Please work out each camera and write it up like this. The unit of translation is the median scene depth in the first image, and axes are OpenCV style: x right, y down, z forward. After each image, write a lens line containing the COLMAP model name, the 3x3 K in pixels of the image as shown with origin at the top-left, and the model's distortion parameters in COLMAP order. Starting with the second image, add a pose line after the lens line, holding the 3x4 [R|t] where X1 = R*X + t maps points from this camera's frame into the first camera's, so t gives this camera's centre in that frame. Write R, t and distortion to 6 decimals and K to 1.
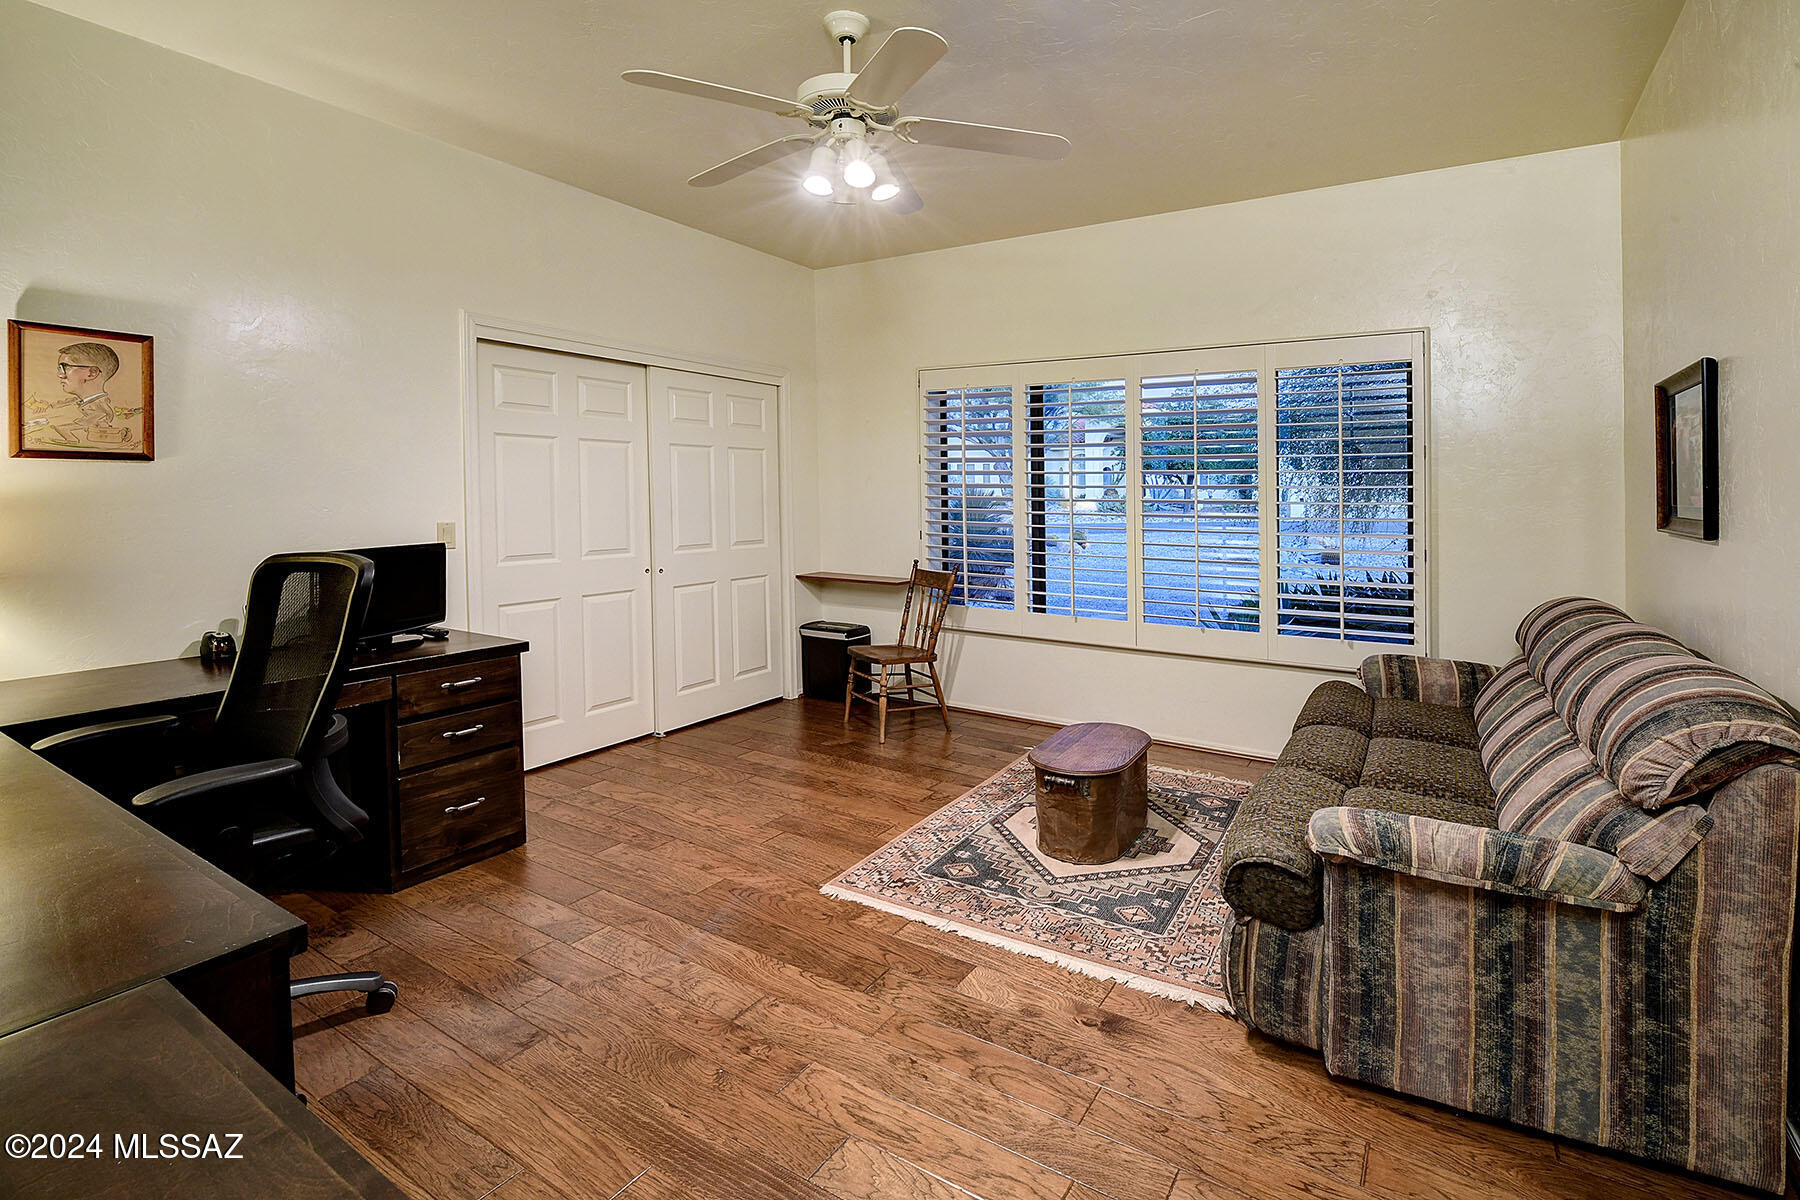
lens RADIAL K [[743.8, 0, 963.4], [0, 743.8, 589.1], [0, 0, 1]] dist [-0.013428, -0.000521]
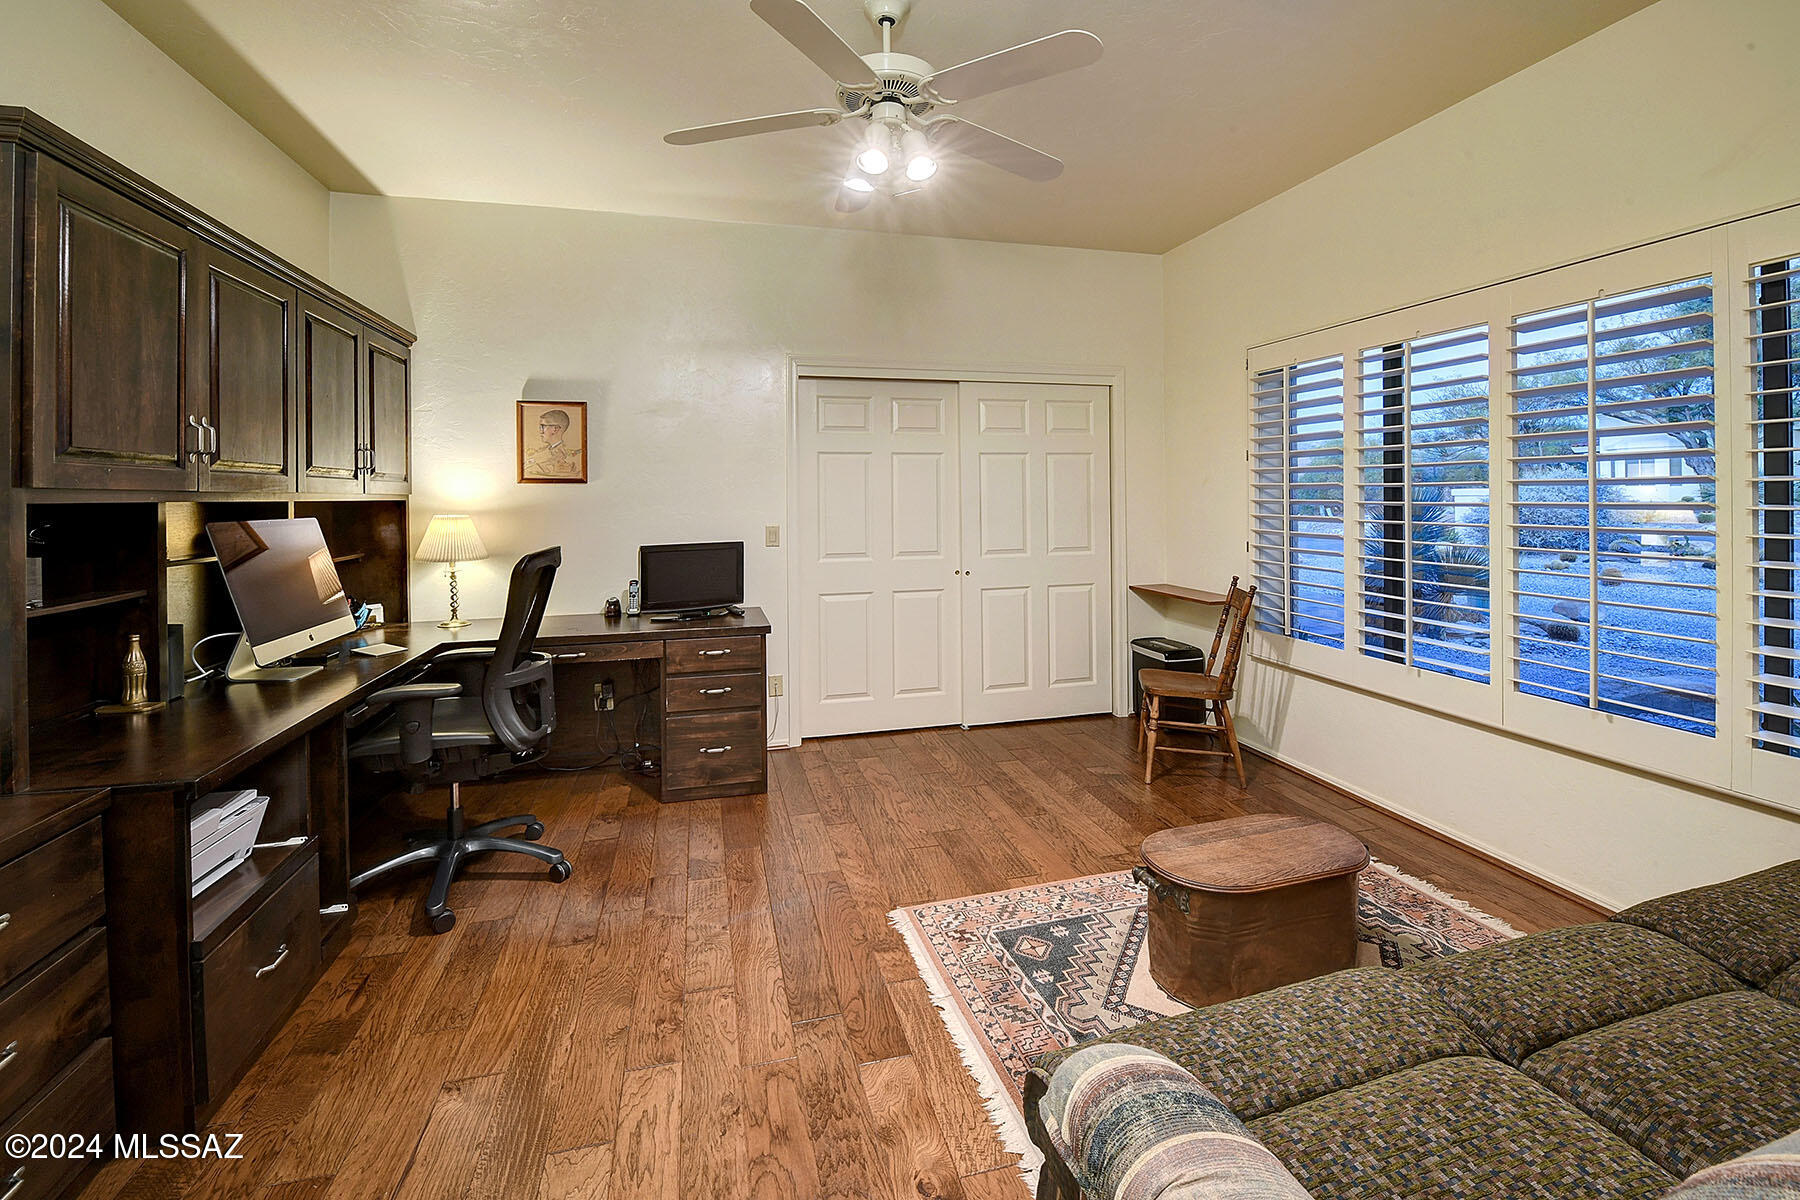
lens RADIAL K [[744.5, 0, 908.3], [0, 744.5, 584.0], [0, 0, 1]] dist [-0.016528, -0.000659]
pose [[0.754488, 0.062516, -0.653330, 0.389620], [-0.071288, 0.997370, 0.013110, -0.029933], [0.652431, 0.036683, 0.756960, 0.245654]]
